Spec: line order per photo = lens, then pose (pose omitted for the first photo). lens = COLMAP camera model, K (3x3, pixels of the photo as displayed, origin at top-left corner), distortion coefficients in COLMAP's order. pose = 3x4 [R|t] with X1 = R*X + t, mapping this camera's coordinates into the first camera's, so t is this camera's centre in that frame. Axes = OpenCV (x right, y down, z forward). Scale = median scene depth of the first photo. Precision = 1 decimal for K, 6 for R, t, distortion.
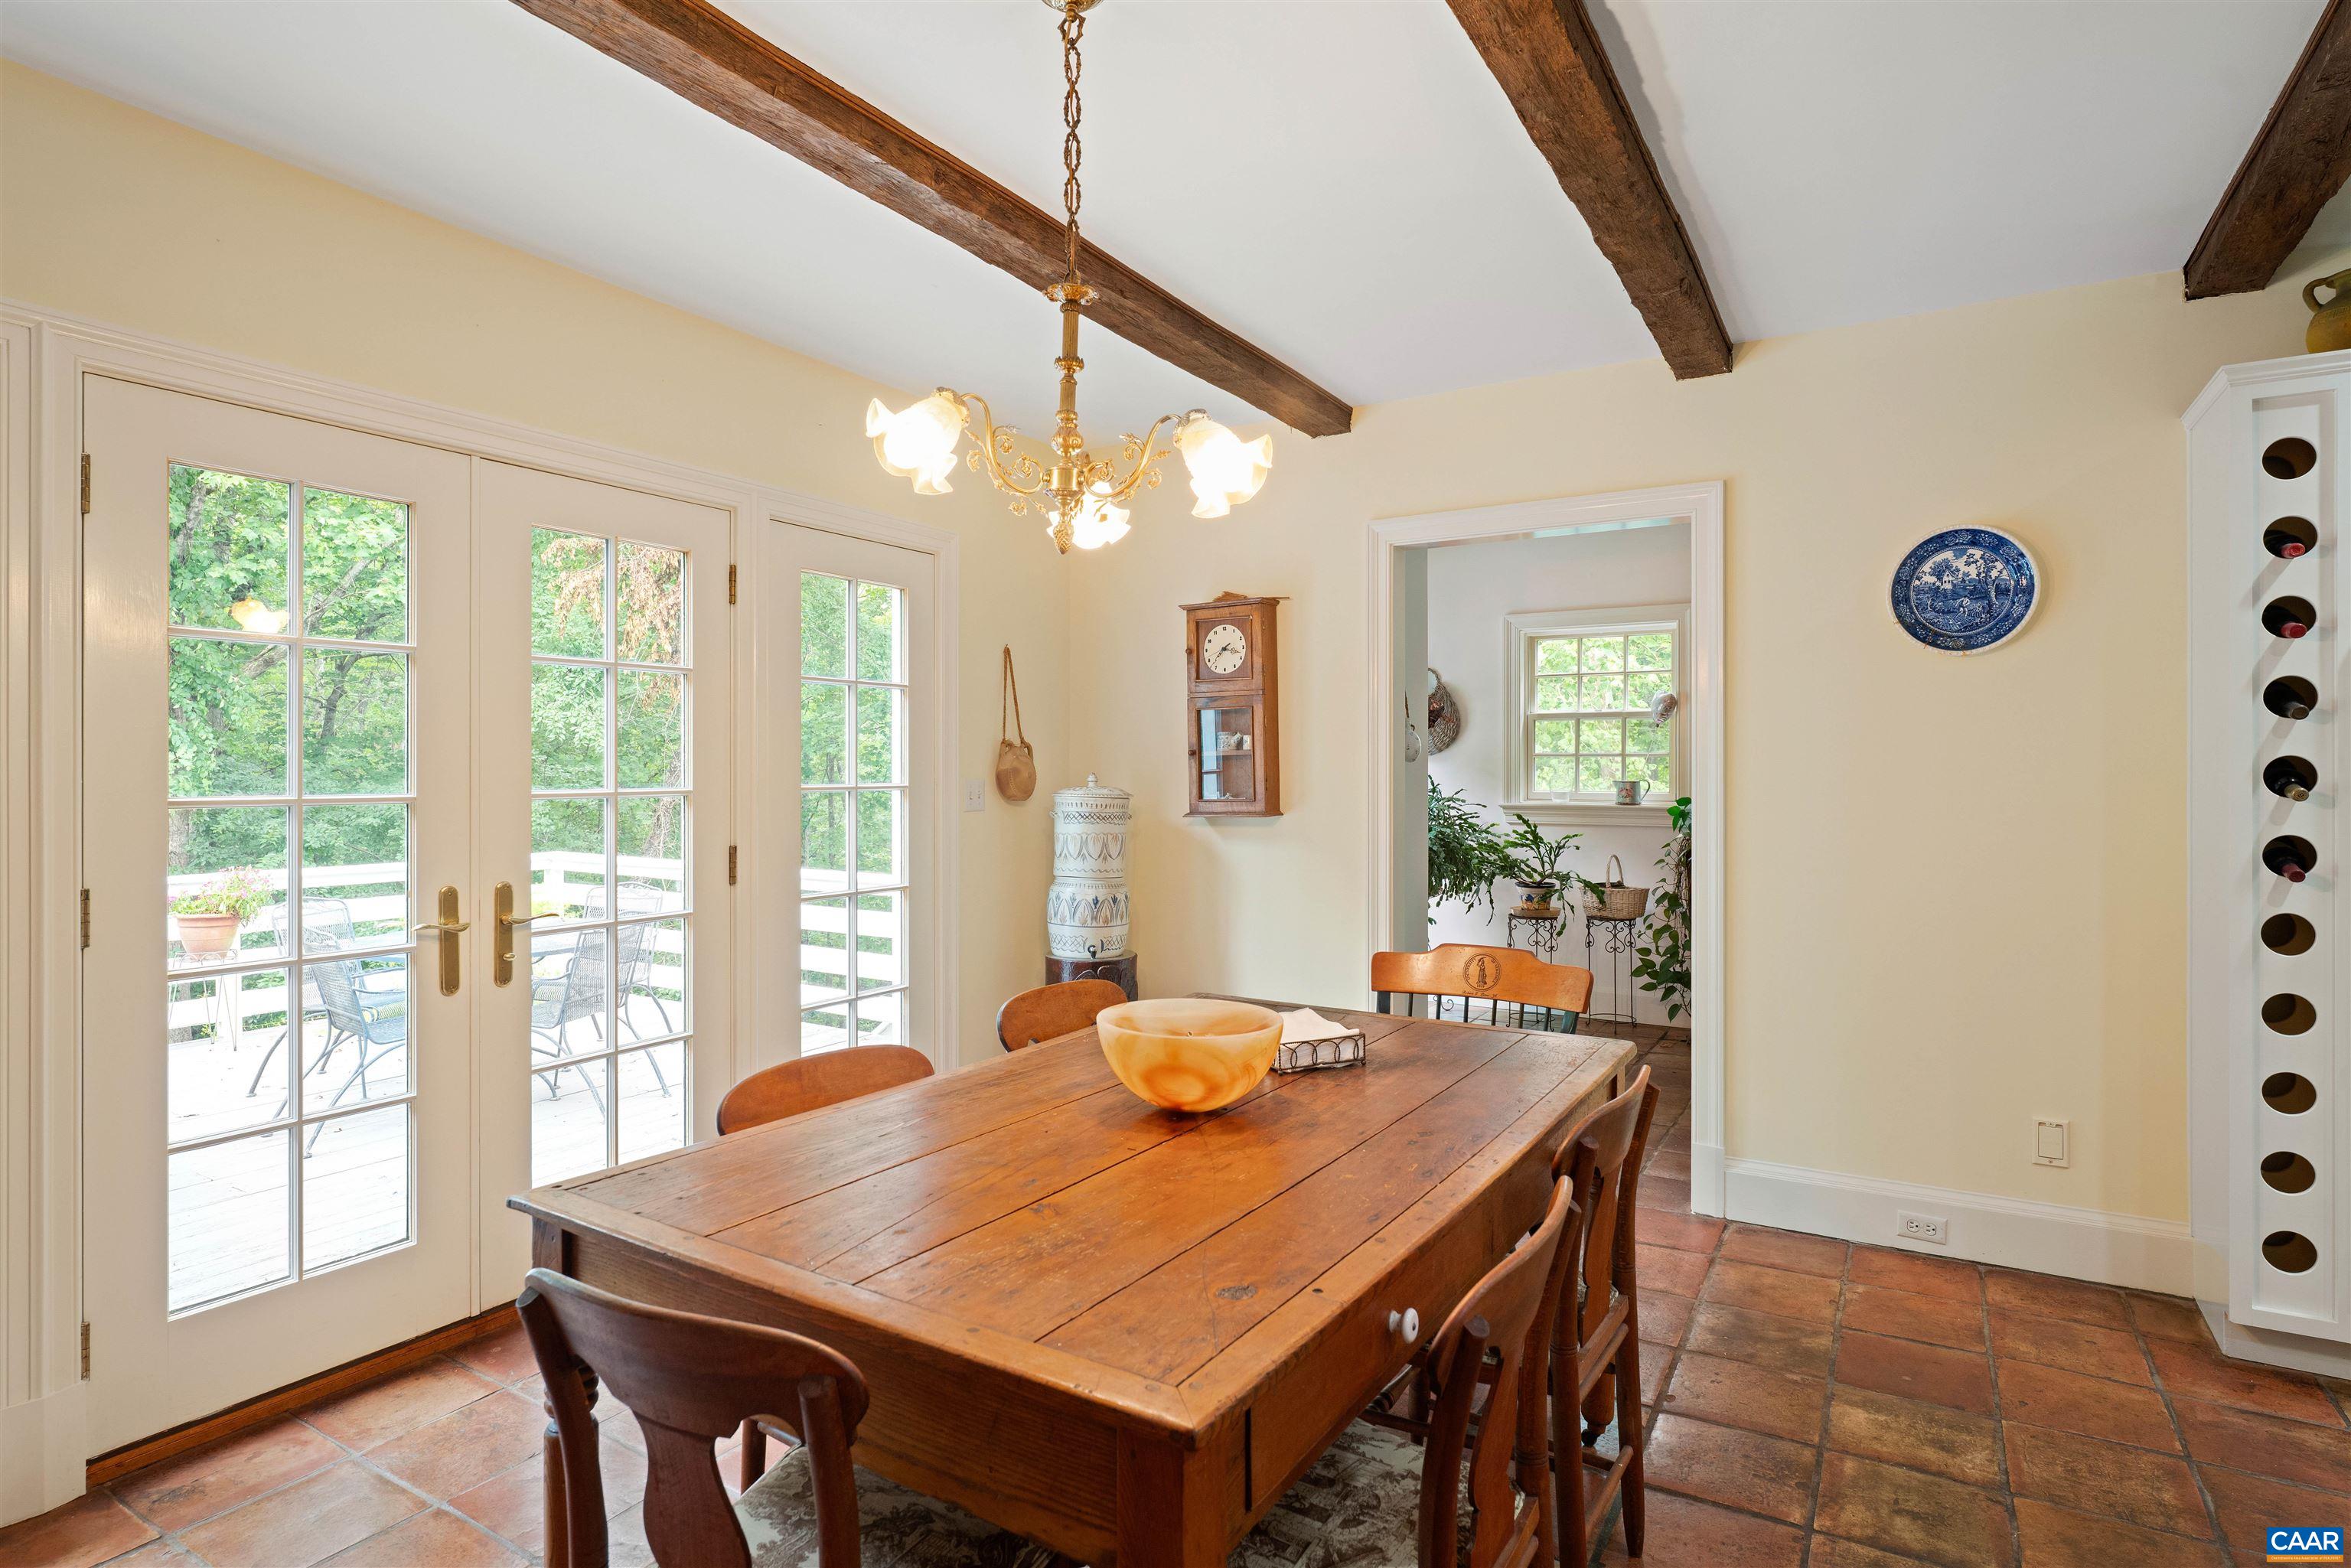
lens RADIAL K [[1250.1, 0, 1174.7], [0, 1250.1, 775.2], [0, 0, 1]] dist [-0.000439, -0.000552]
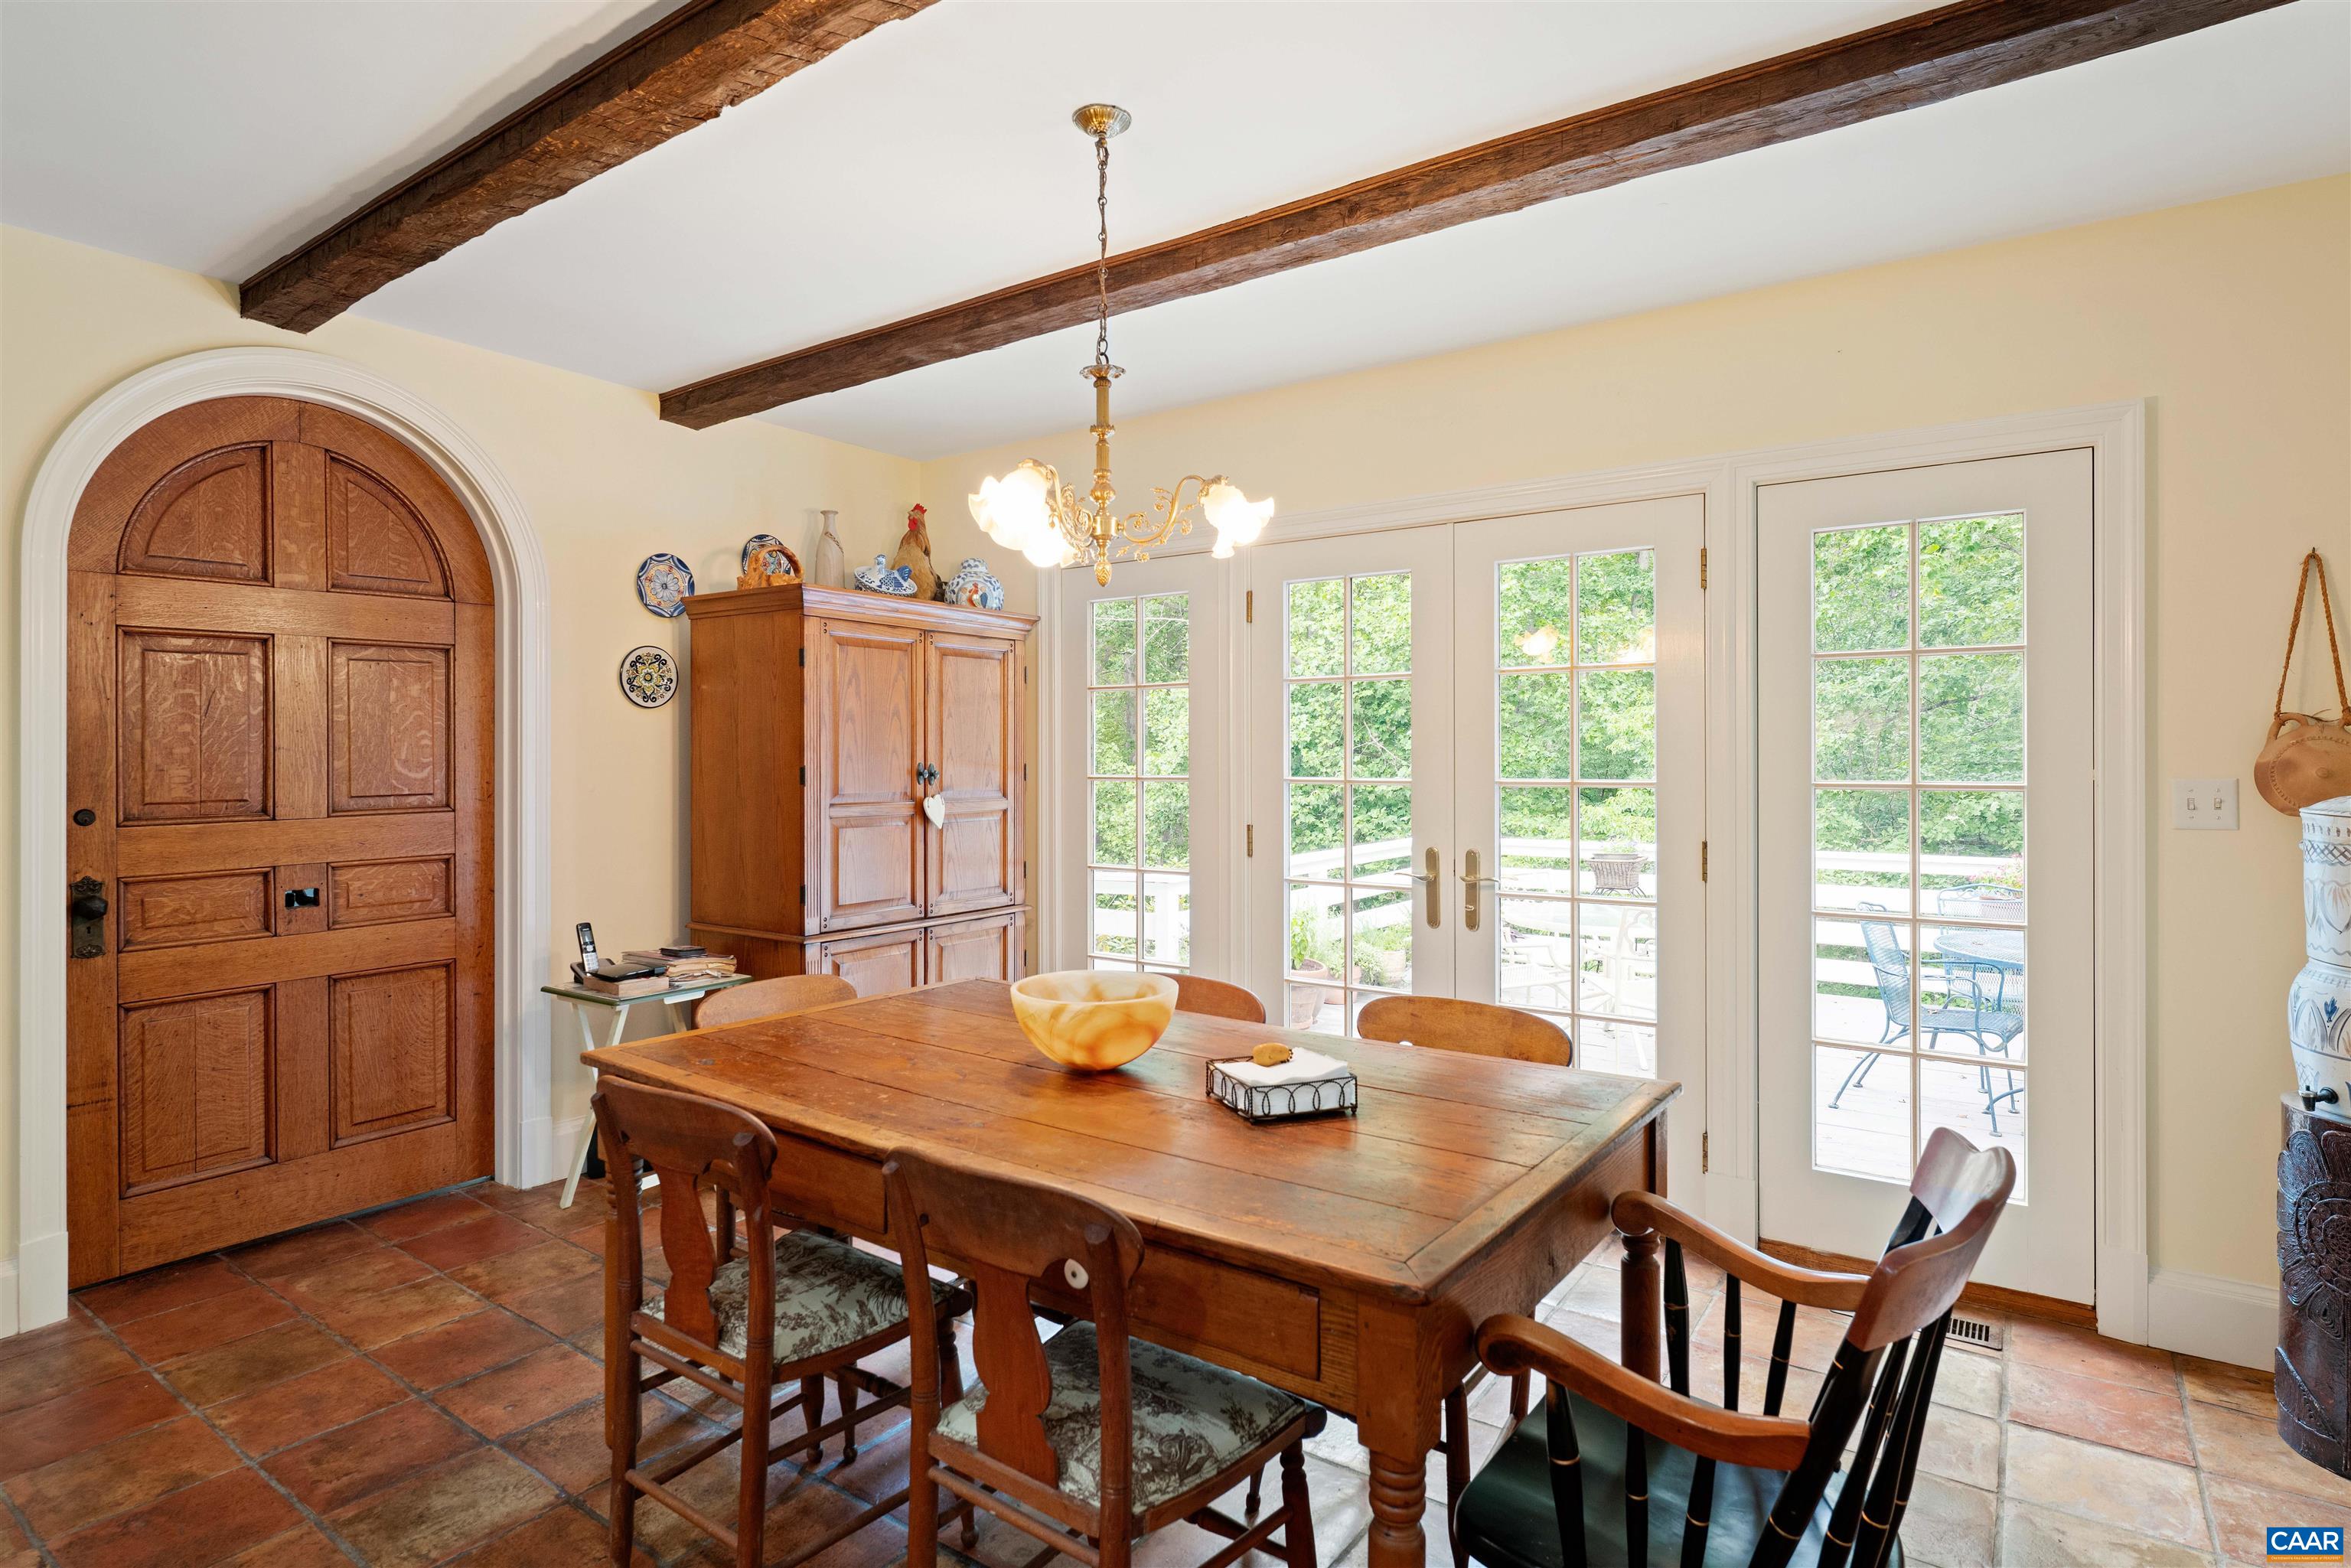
lens RADIAL K [[1250.1, 0, 1171.7], [0, 1250.1, 768.7], [0, 0, 1]] dist [-0.000439, -0.000552]
pose [[-0.087600, 0.004338, -0.996146, 0.606189], [-0.009799, 0.999938, 0.005216, -0.000839], [0.996108, 0.010218, -0.087552, 0.634811]]
